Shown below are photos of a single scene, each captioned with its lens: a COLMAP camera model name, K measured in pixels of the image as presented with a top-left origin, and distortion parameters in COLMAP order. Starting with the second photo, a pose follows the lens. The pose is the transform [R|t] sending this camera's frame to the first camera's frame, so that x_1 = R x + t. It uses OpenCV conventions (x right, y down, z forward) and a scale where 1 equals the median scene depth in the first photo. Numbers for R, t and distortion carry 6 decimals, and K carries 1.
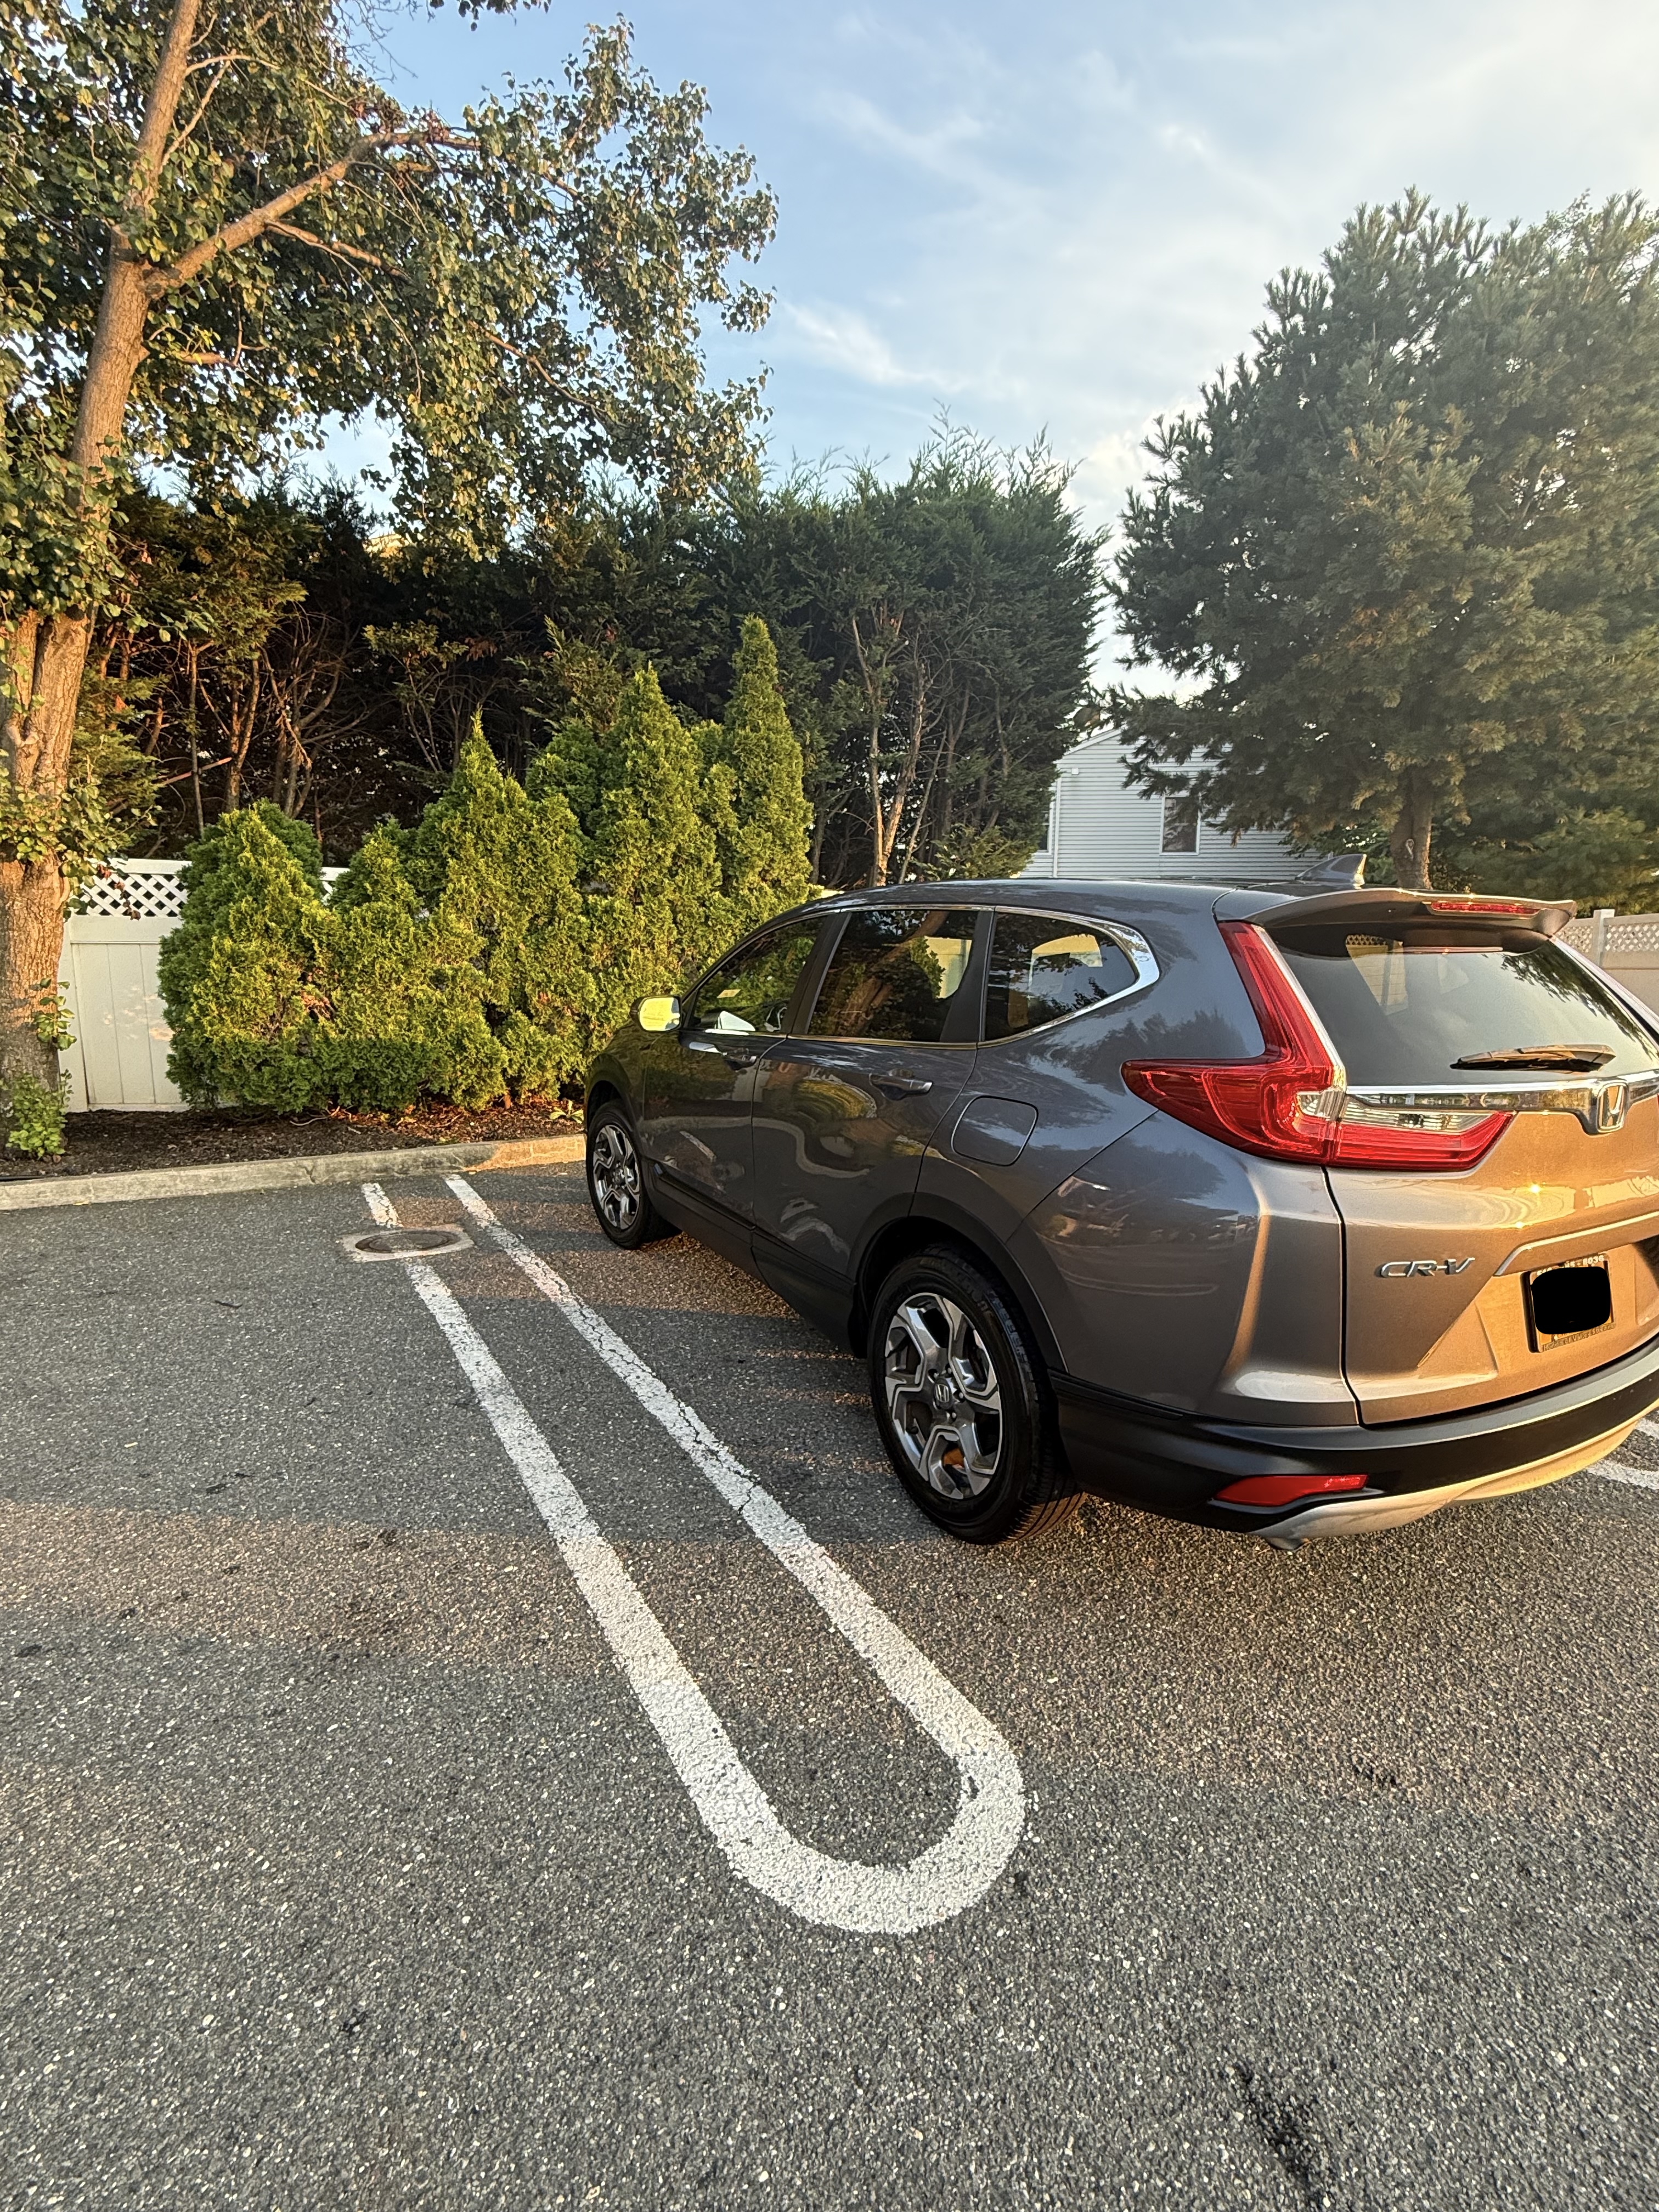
lens RADIAL K [[1008.5, 0, 831.4], [0, 1008.5, 1116.6], [0, 0, 1]] dist [-0.000876, -0.000253]
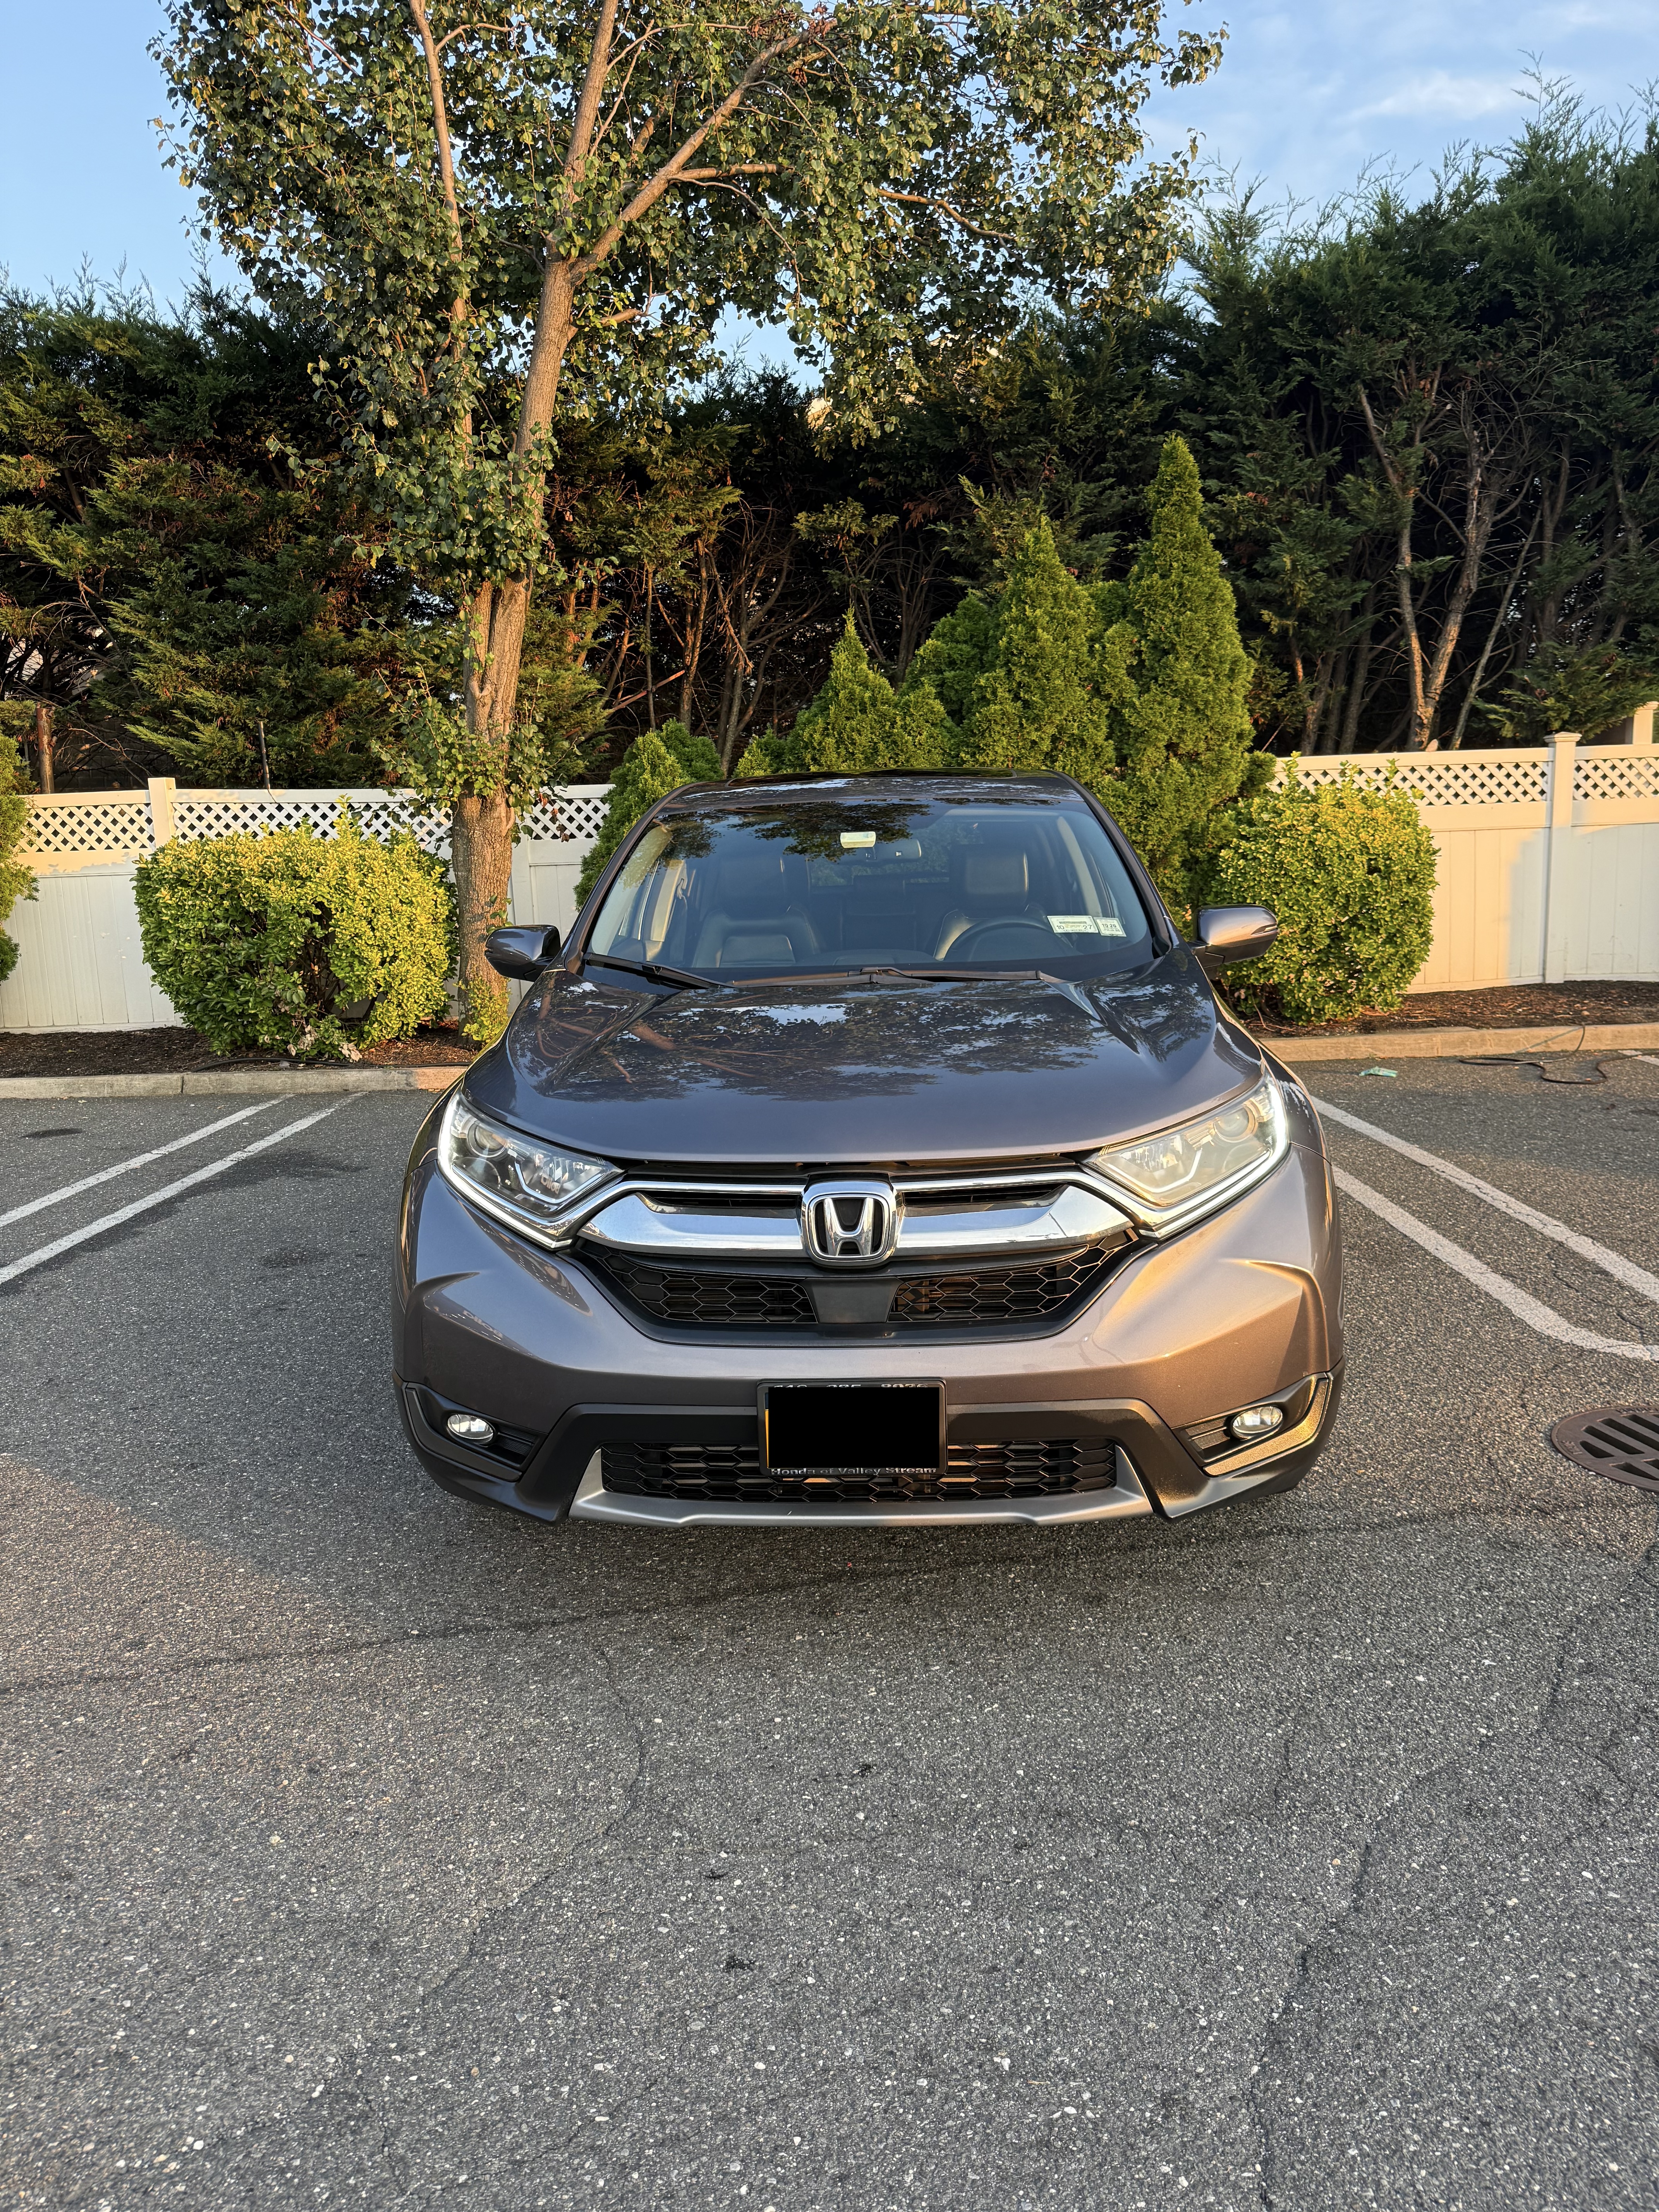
lens RADIAL K [[1562.6, 0, 826.5], [0, 1562.6, 1123.5], [0, 0, 1]] dist [0.054997, -0.062471]
pose [[0.856850, 0.042249, -0.513832, 0.374738], [-0.038293, 0.999099, 0.018292, 0.058532], [0.514142, 0.004003, 0.857696, -0.268083]]
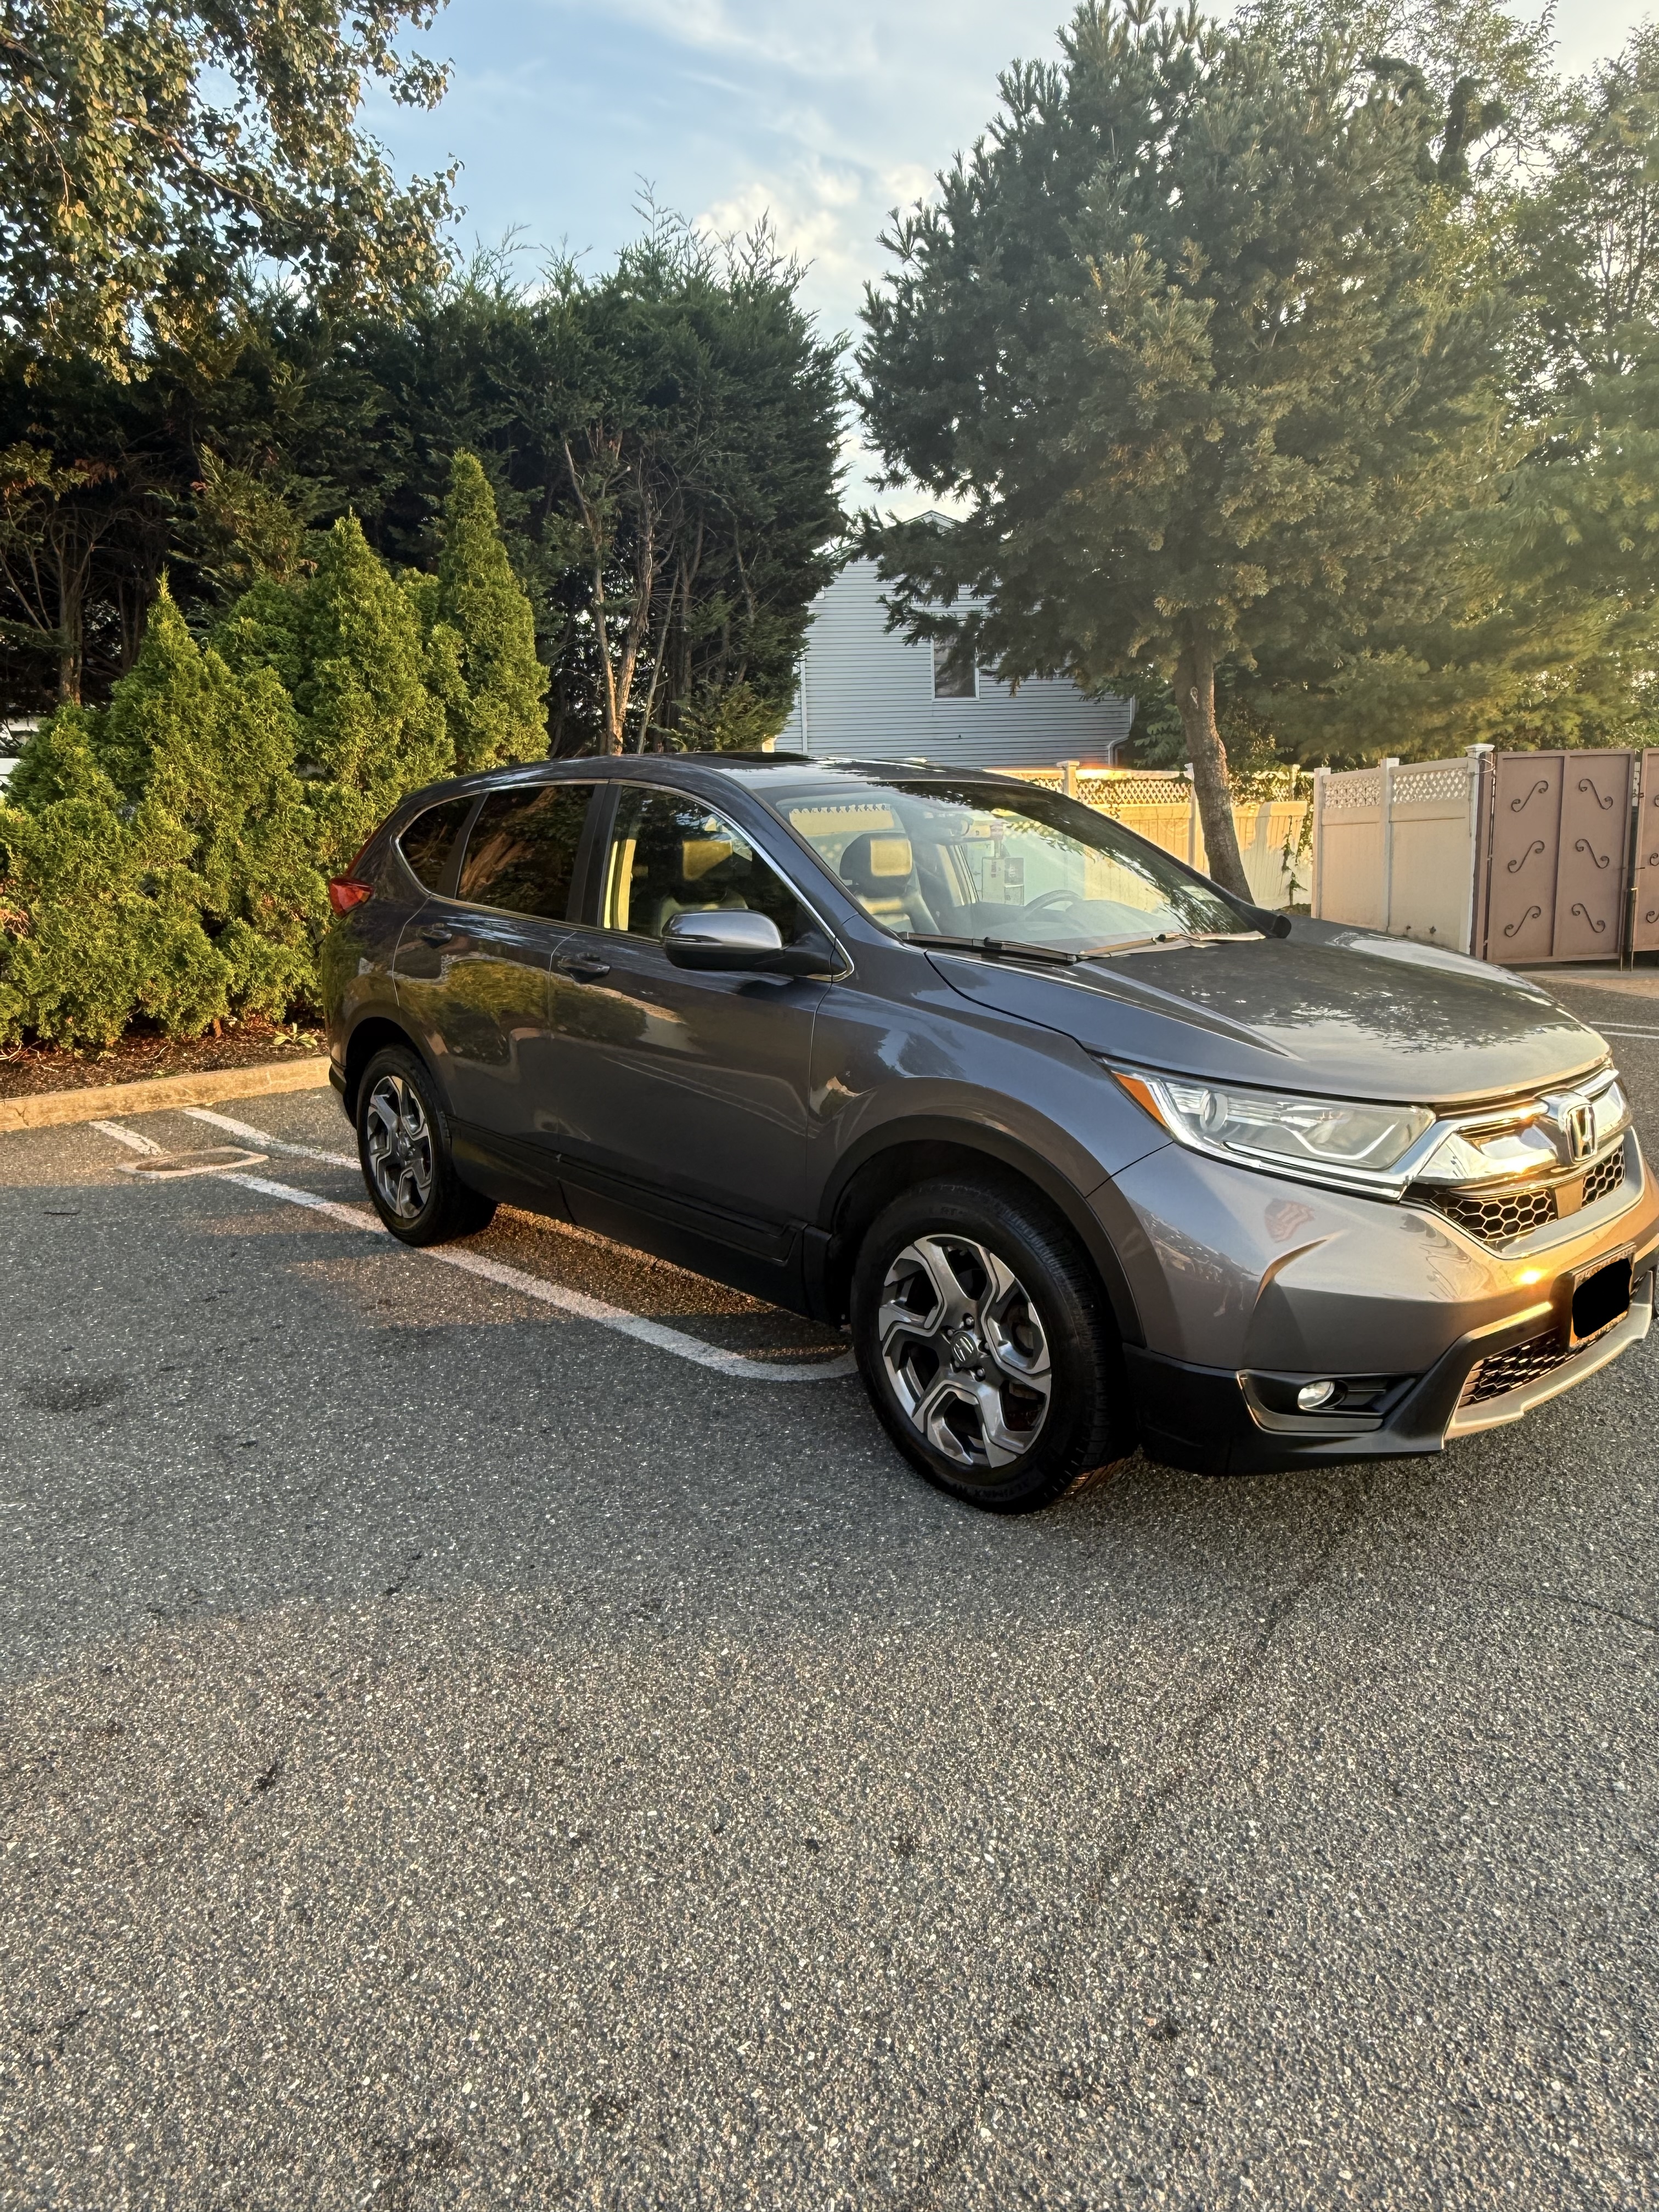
lens RADIAL K [[1443.4, 0, 816.3], [0, 1443.4, 1131.1], [0, 0, 1]] dist [-0.003595, 0.002460]
pose [[0.973906, -0.085088, 0.210400, -0.093469], [0.077324, 0.995996, 0.044869, 0.055302], [-0.213375, -0.027430, 0.976585, -0.297050]]
